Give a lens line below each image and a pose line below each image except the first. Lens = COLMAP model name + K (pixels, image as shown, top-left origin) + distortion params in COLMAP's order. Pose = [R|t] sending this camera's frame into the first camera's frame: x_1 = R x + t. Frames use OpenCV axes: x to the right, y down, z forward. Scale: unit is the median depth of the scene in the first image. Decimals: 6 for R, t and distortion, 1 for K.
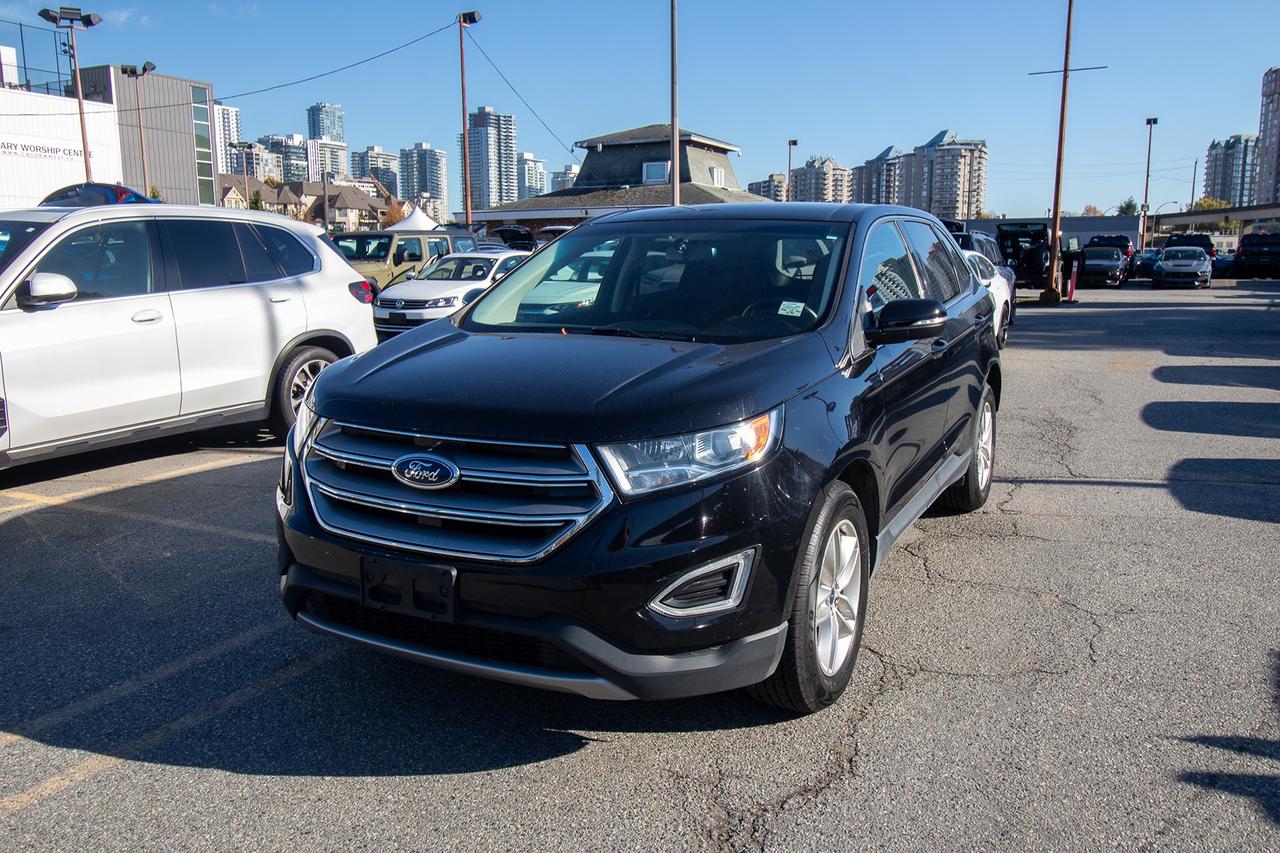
lens RADIAL K [[1003.7, 0, 643.2], [0, 1003.7, 424.0], [0, 0, 1]] dist [0.006996, 0.003401]
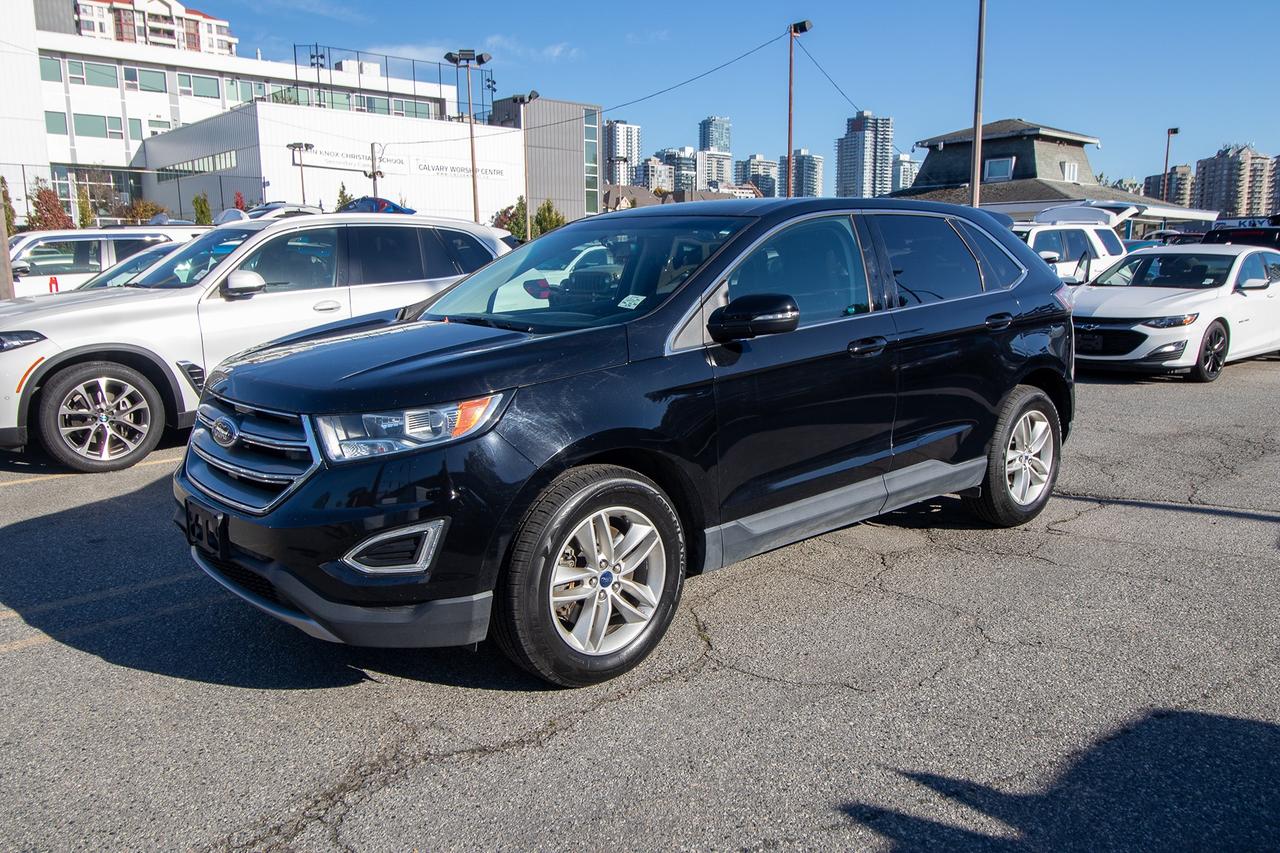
lens RADIAL K [[964.4, 0, 640.0], [0, 964.4, 426.5], [0, 0, 1]] dist [0.011365, -0.010324]
pose [[0.934267, 0.056301, -0.352101, 0.438565], [-0.053544, 0.998411, 0.017570, -0.003900], [0.352531, 0.002438, 0.935797, 0.065020]]
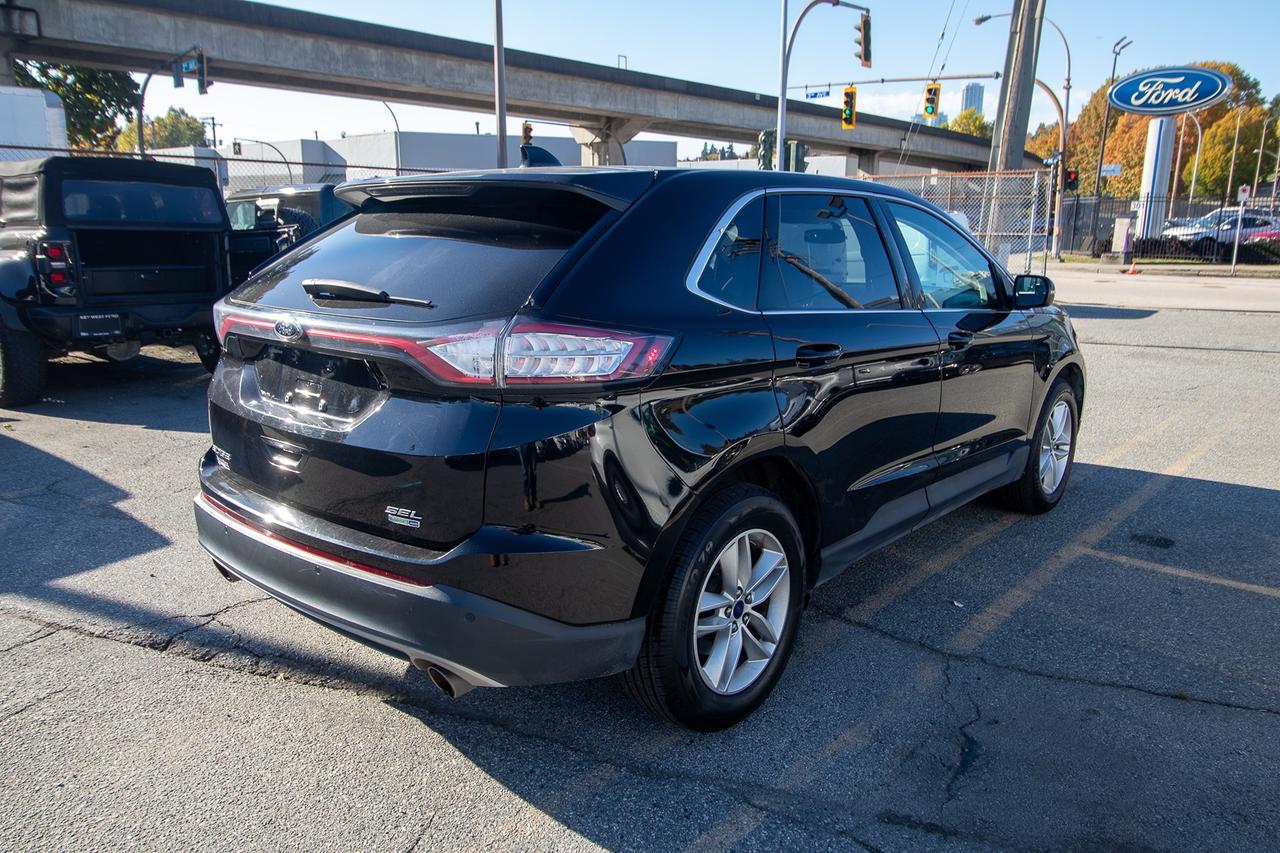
lens RADIAL K [[931.2, 0, 640.0], [0, 931.2, 426.5], [0, 0, 1]] dist [0.002149, -0.000588]
pose [[-0.972888, -0.057396, 0.224043, 0.002065], [0.029589, 0.929866, 0.366706, -0.381371], [-0.229378, 0.363393, -0.902957, 2.179743]]
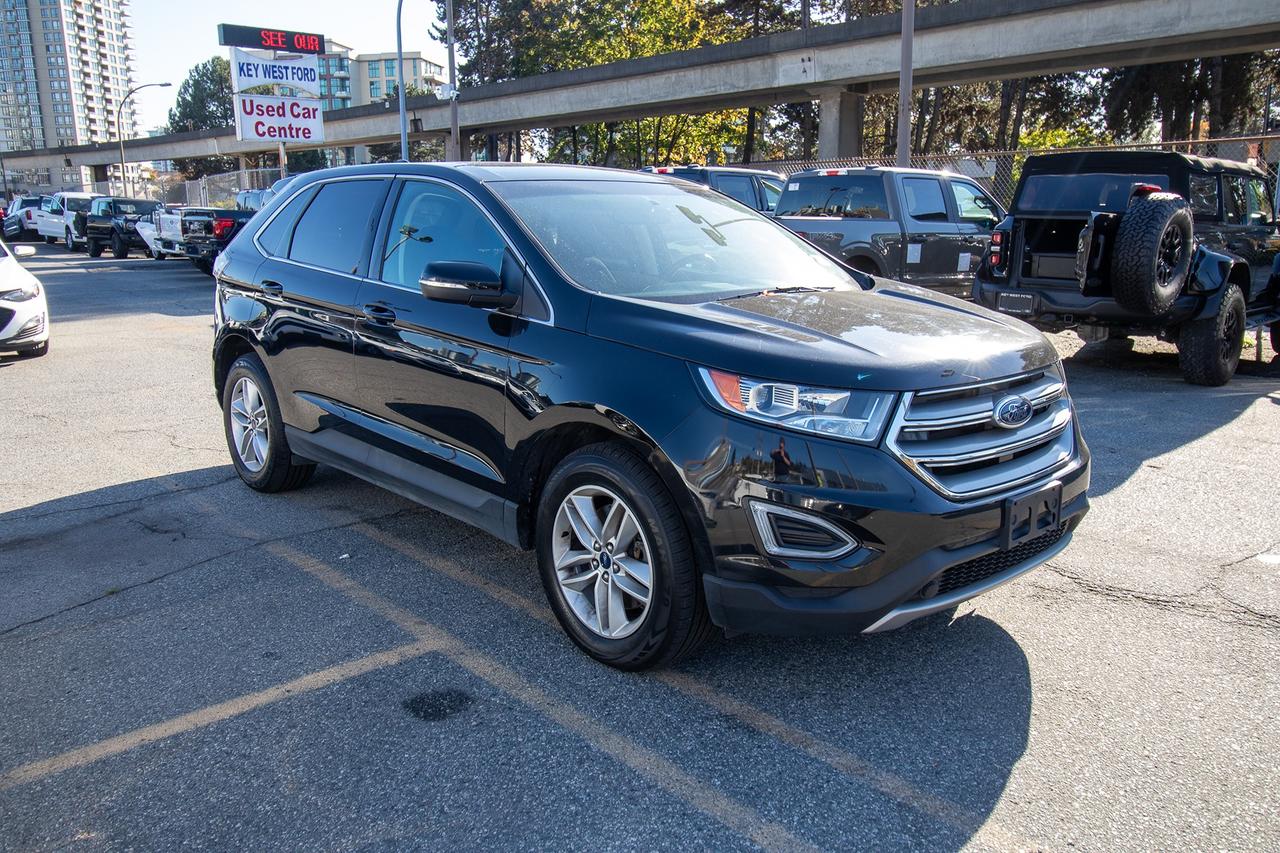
lens RADIAL K [[1003.7, 0, 643.2], [0, 1003.7, 424.0], [0, 0, 1]] dist [0.006996, 0.003401]
pose [[0.347537, -0.189426, 0.918333, -0.936085], [0.156752, 0.977336, 0.142275, -0.109581], [-0.924471, 0.094504, 0.369353, 0.654684]]
